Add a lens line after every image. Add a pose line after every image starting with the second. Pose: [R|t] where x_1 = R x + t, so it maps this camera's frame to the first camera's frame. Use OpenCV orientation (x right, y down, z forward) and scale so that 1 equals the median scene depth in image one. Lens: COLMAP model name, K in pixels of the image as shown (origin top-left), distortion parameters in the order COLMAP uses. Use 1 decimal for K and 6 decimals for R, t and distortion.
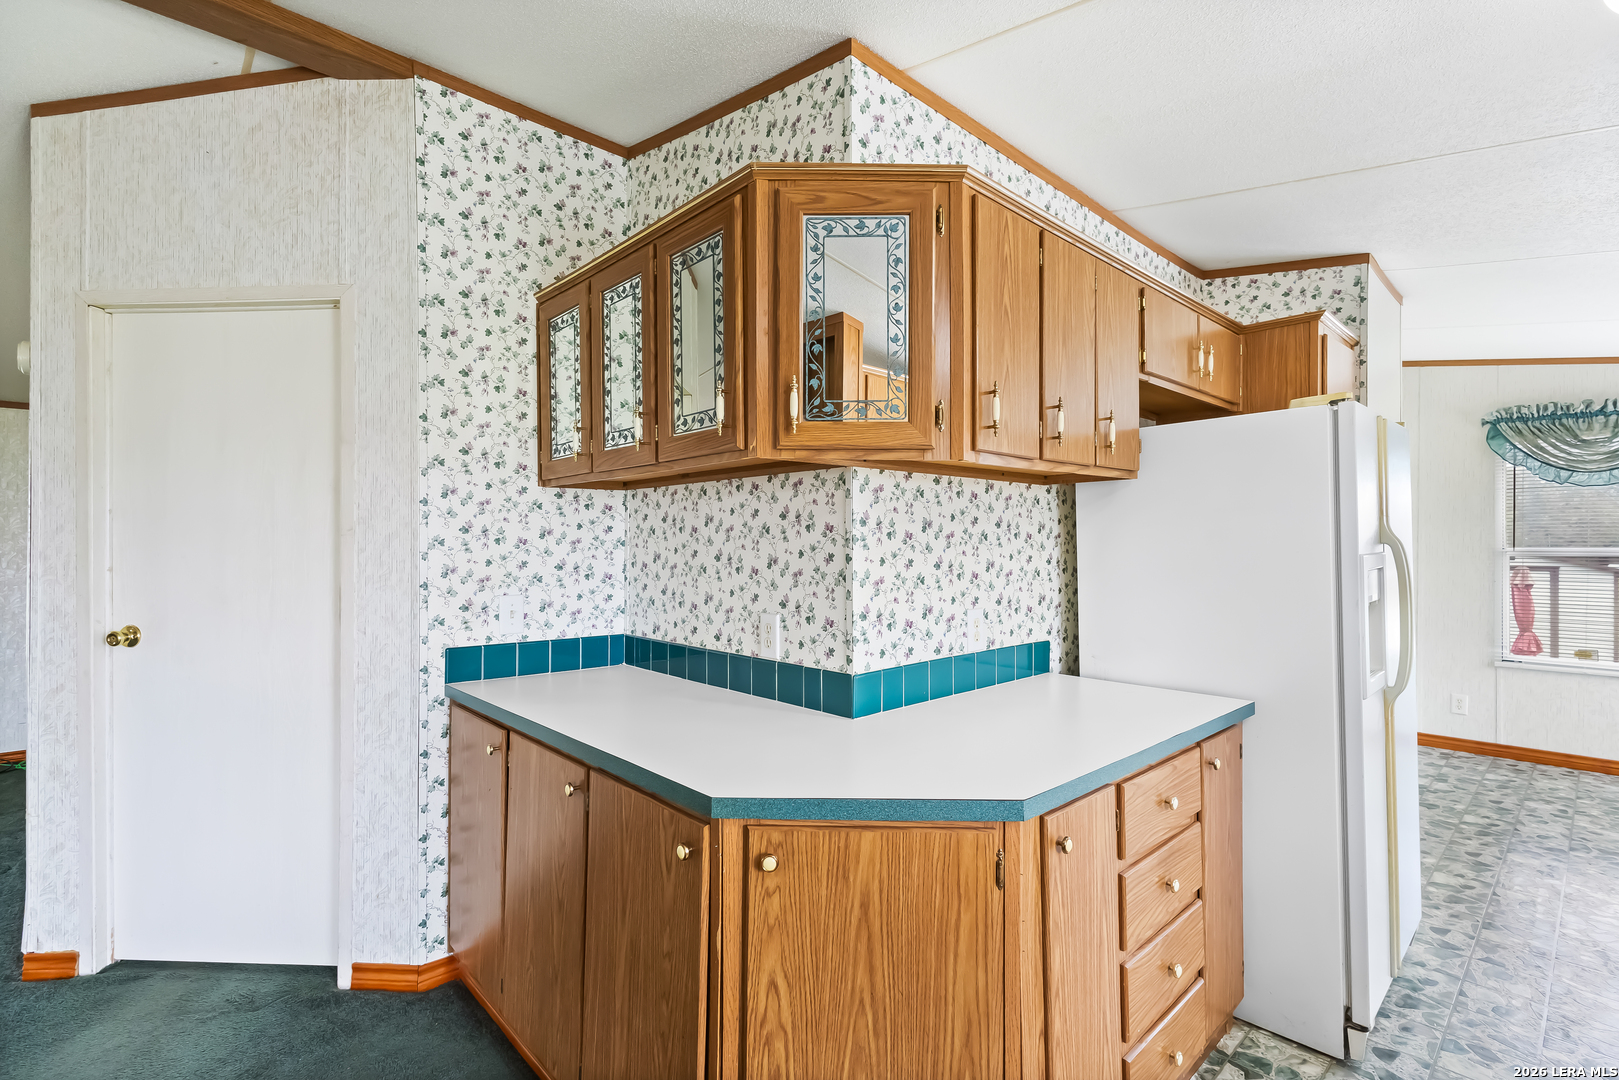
lens RADIAL K [[764.5, 0, 808.8], [0, 764.5, 533.5], [0, 0, 1]] dist [-0.002032, -0.000332]
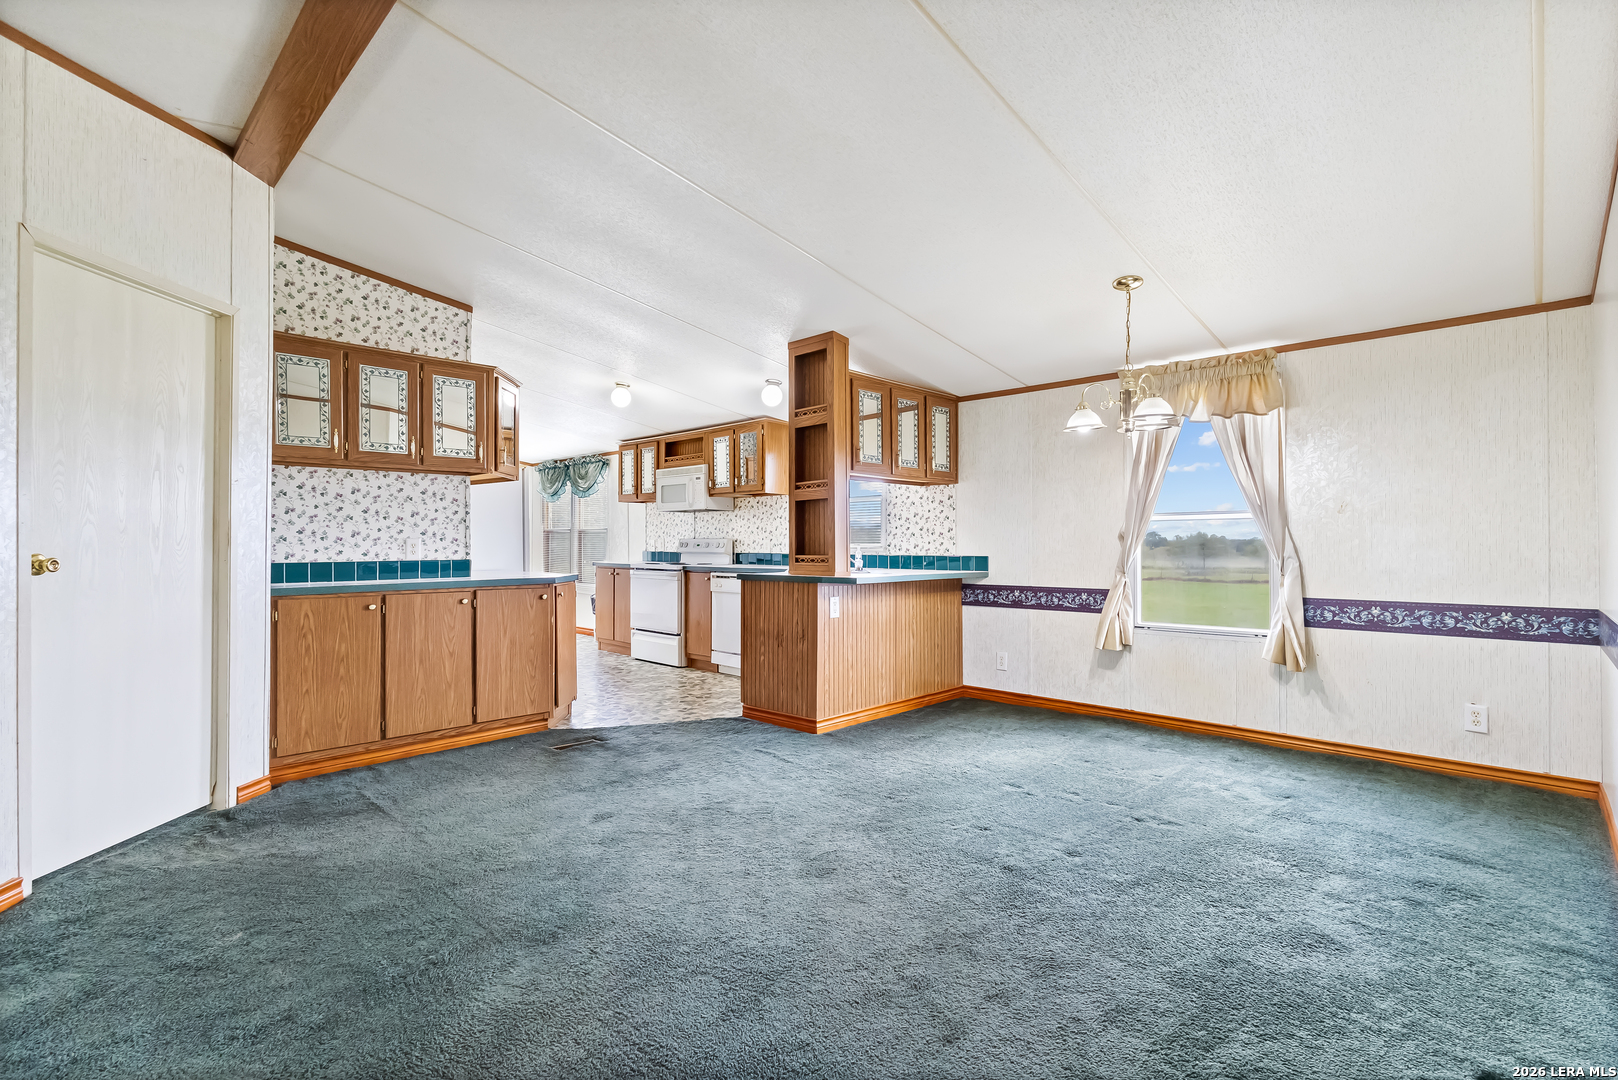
lens RADIAL K [[747.4, 0, 808.0], [0, 747.4, 549.2], [0, 0, 1]] dist [-0.000850, 0.000487]
pose [[-0.058681, -0.001199, 0.998276, -2.188697], [-0.002864, 0.999995, 0.001032, 0.129707], [-0.998273, -0.002798, -0.058684, 0.031051]]
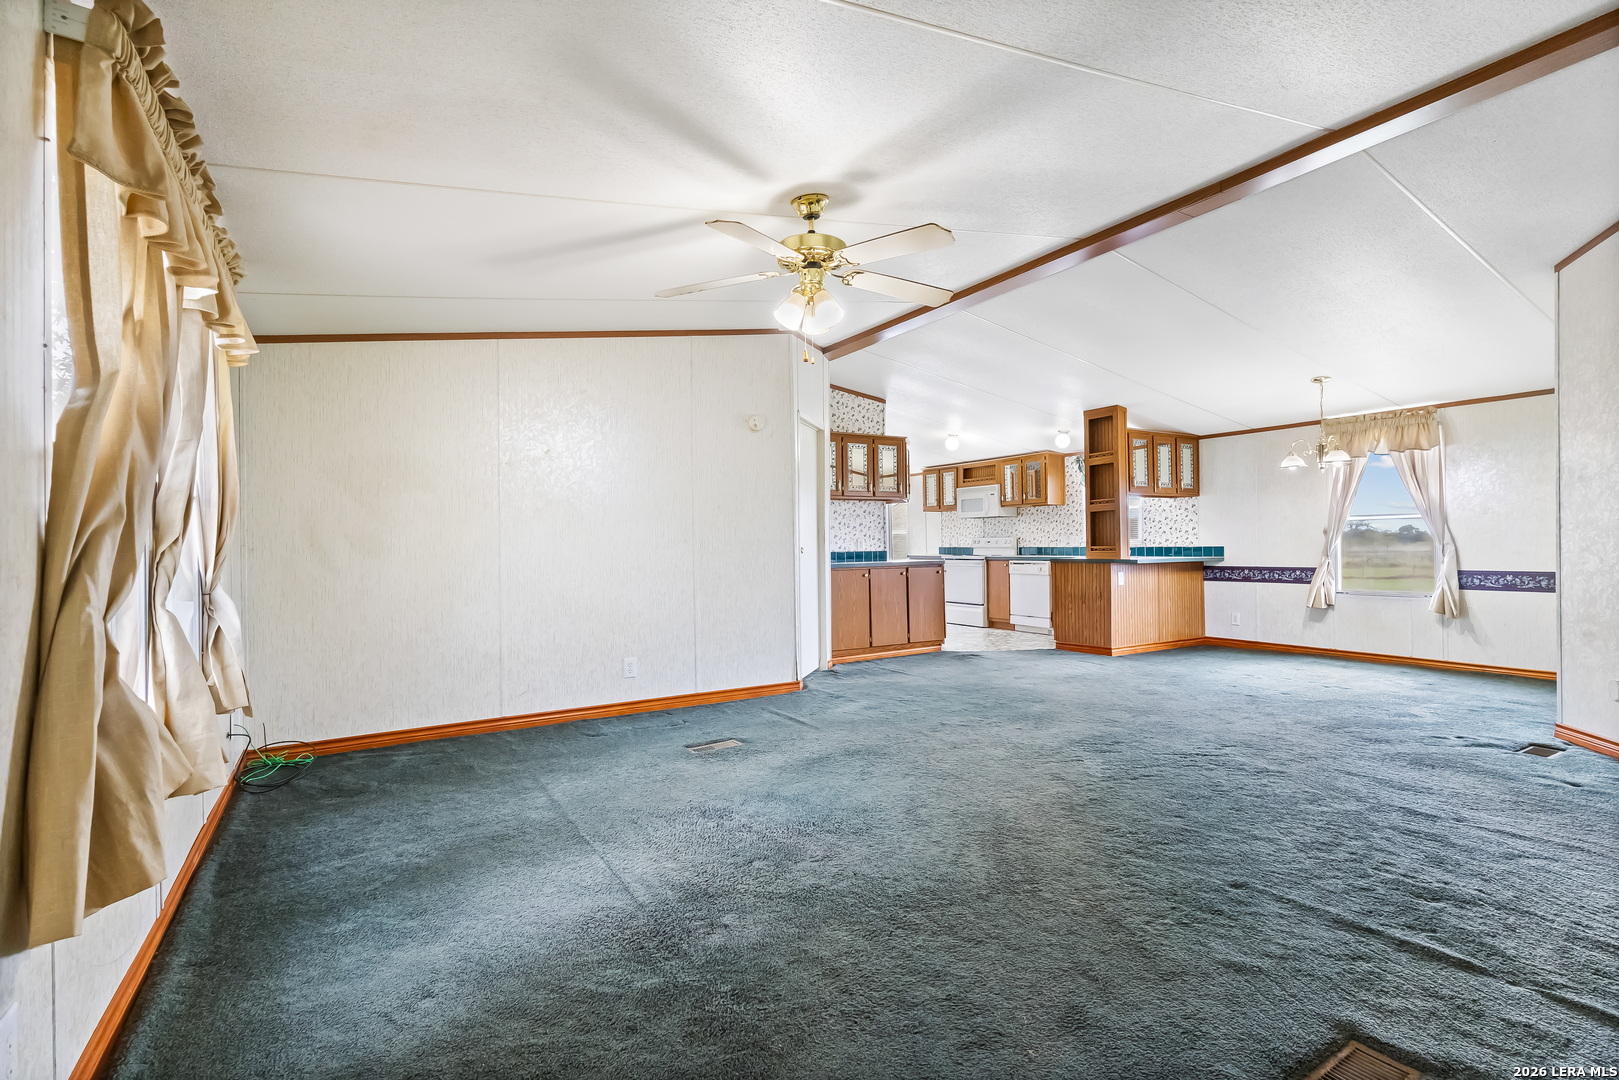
lens RADIAL K [[755.8, 0, 813.2], [0, 755.8, 544.4], [0, 0, 1]] dist [0.003054, 0.000782]
pose [[0.172652, 0.004841, 0.984971, -3.662339], [0.006507, 0.999960, -0.006055, 0.153291], [-0.984961, 0.007455, 0.172613, 0.602127]]
